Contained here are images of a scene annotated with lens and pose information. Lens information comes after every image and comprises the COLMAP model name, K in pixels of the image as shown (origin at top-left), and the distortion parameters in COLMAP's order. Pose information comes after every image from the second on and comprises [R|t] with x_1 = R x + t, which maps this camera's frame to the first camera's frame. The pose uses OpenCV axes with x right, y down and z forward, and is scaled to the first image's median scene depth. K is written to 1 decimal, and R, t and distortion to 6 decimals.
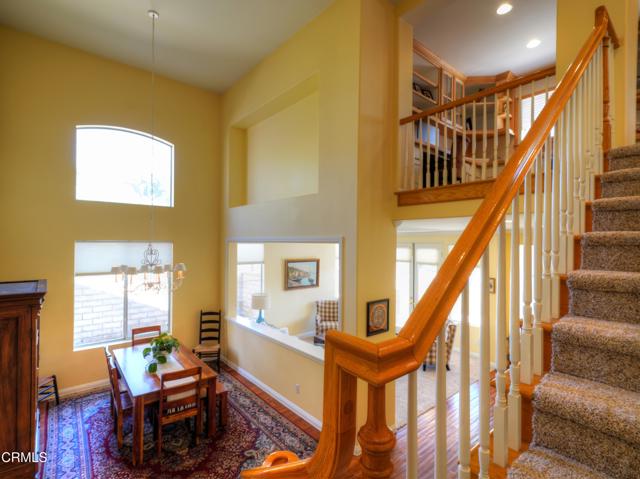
lens RADIAL K [[319.1, 0, 320.9], [0, 319.1, 240.2], [0, 0, 1]] dist [0.007435, 0.000602]
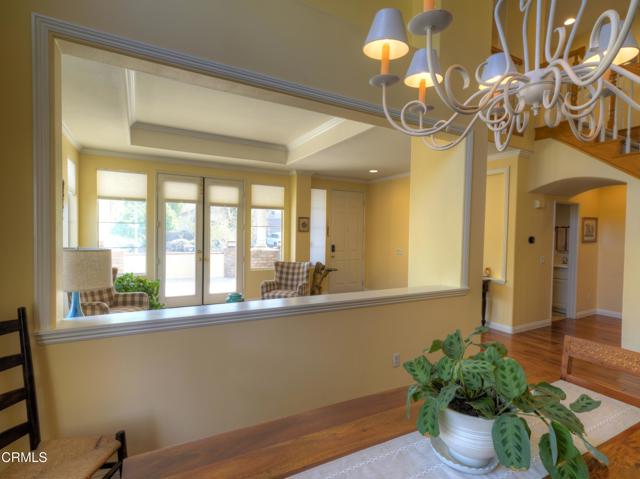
lens RADIAL K [[328.4, 0, 321.4], [0, 328.4, 240.5], [0, 0, 1]] dist [0.011271, -0.000340]
pose [[0.192574, -0.027311, 0.980902, -0.547972], [-0.021121, 0.999266, 0.031969, 0.170435], [-0.981055, -0.026874, 0.191856, 0.802284]]
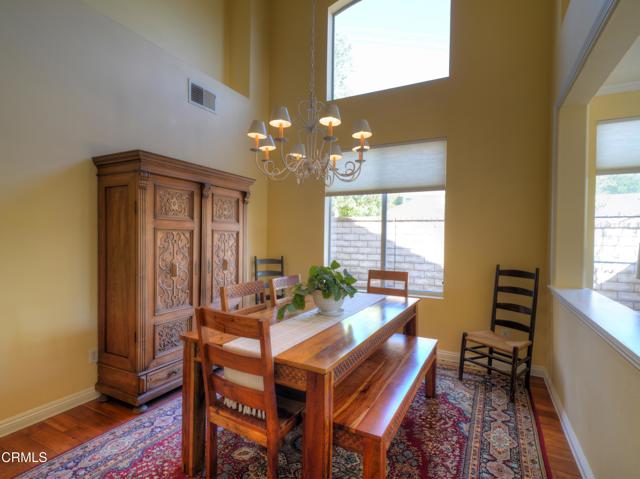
lens RADIAL K [[328.4, 0, 321.4], [0, 328.4, 240.5], [0, 0, 1]] dist [0.011271, -0.000340]
pose [[0.382805, 0.005648, -0.923812, -0.002455], [-0.001614, 0.999984, 0.005445, 0.191181], [0.923828, -0.000593, 0.382808, 0.584588]]
